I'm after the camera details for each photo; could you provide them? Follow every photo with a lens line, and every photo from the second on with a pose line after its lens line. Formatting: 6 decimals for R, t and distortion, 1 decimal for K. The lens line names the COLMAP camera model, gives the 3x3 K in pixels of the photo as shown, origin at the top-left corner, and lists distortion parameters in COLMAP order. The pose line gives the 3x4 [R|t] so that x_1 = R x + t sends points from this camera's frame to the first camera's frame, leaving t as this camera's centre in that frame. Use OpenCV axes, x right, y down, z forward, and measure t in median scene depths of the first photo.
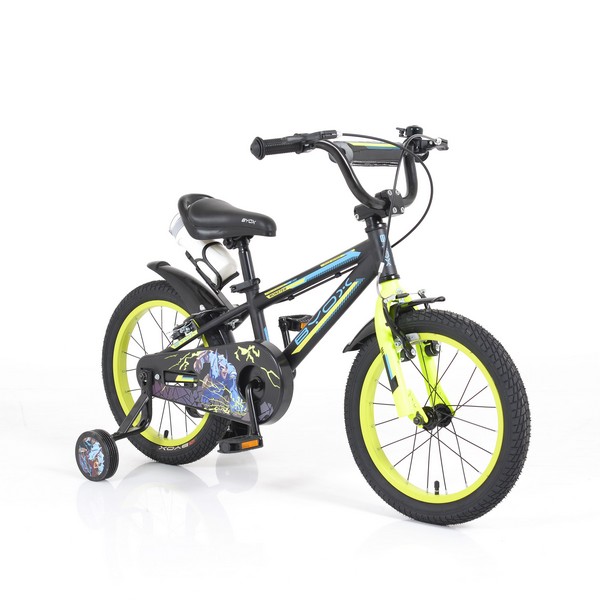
lens RADIAL K [[1489.5, 0, 285.1], [0, 1489.5, 299.9], [0, 0, 1]] dist [0.456491, 0.000000]
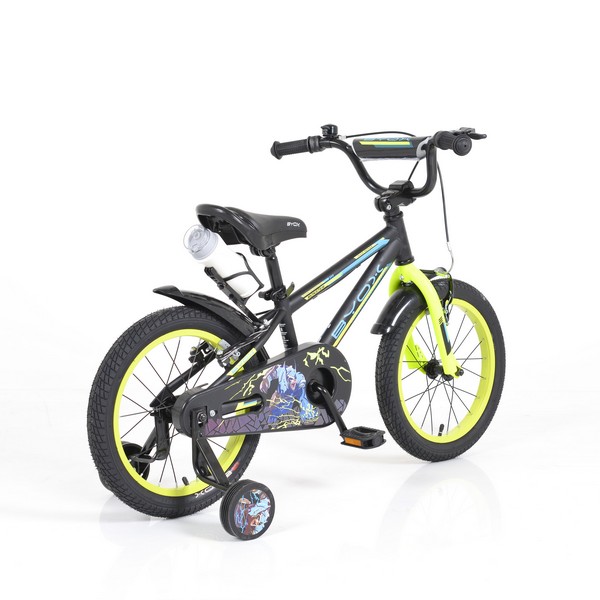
lens RADIAL K [[1489.5, 0, 301.7], [0, 1489.5, 293.6], [0, 0, 1]] dist [0.456491, 0.000000]
pose [[0.136416, -0.129938, 0.982093, -0.975692], [0.114925, 0.986743, 0.114590, -0.117863], [-0.983963, 0.097235, 0.149541, 0.847274]]
